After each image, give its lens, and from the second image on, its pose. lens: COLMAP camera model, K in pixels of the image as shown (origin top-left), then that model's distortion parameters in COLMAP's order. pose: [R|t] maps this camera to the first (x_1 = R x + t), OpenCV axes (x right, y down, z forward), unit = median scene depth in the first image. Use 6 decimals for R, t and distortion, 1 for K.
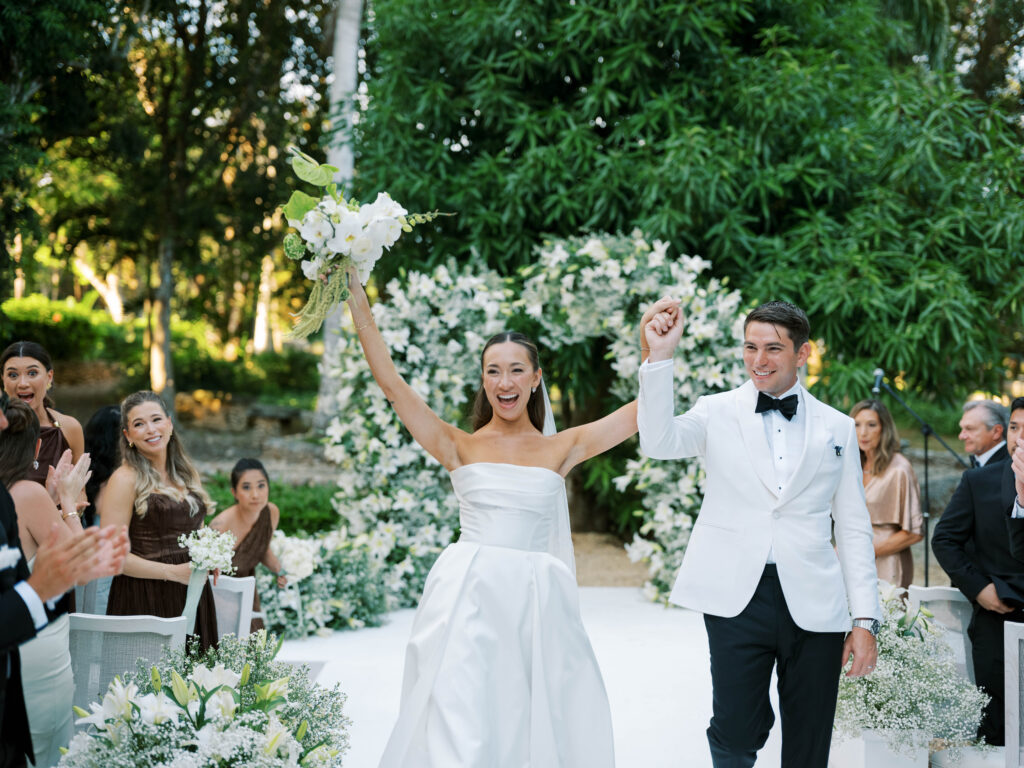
lens RADIAL K [[1386.1, 0, 516.7], [0, 1386.1, 388.7], [0, 0, 1]] dist [0.025206, 0.000000]
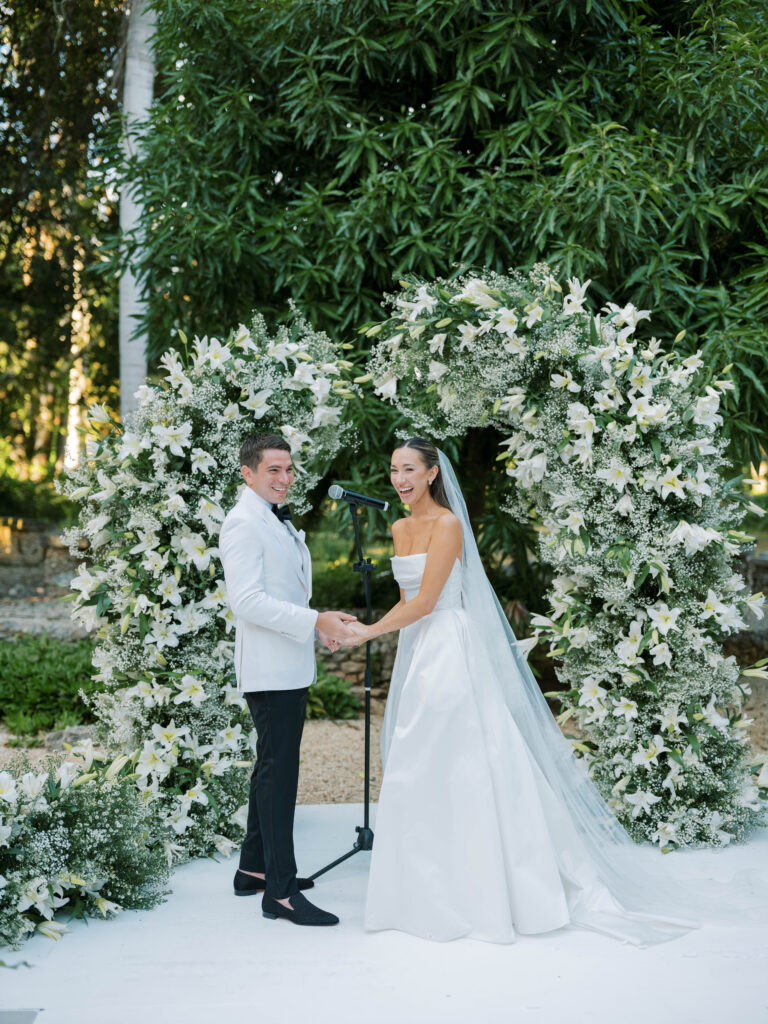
lens RADIAL K [[1386.1, 0, 378.2], [0, 1386.1, 508.8], [0, 0, 1]] dist [0.025206, 0.000000]
pose [[0.999523, -0.025548, 0.017345, -0.003877], [0.025448, 0.999658, 0.005952, -0.004424], [-0.017491, -0.005508, 0.999832, 0.348644]]
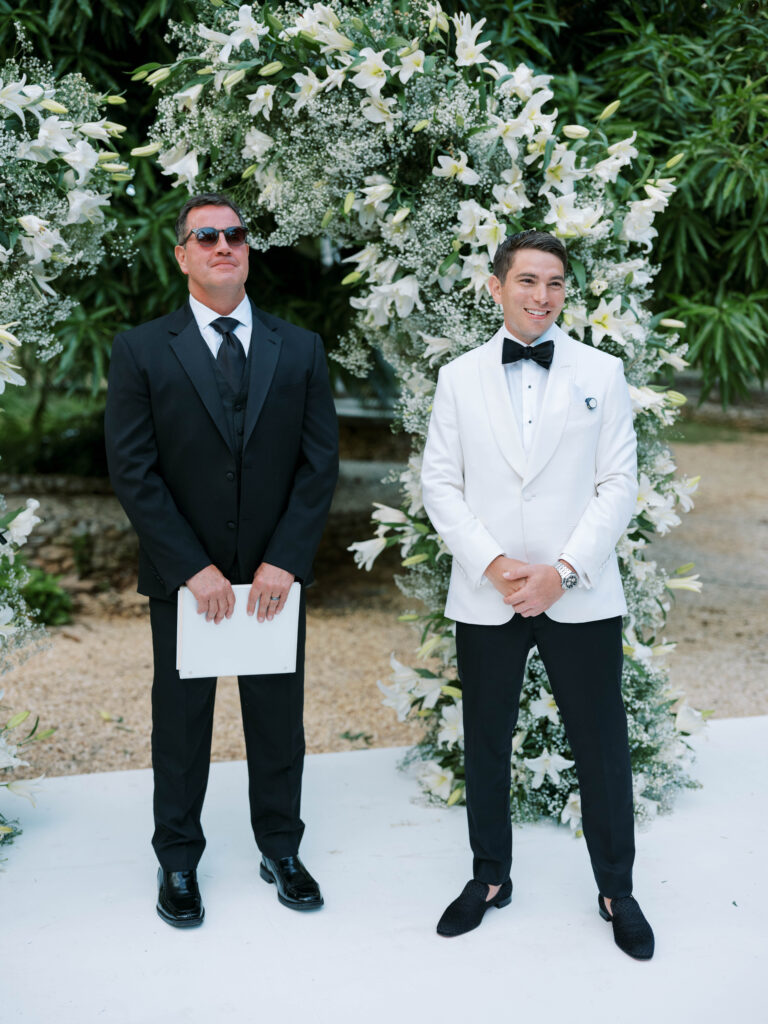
lens RADIAL K [[1386.1, 0, 387.2], [0, 1386.1, 511.3], [0, 0, 1]] dist [0.025206, 0.000000]
pose [[0.960814, -0.040107, 0.274278, -0.047705], [0.007260, 0.992779, 0.119738, -0.002848], [-0.277100, -0.113054, 0.954167, 0.564713]]
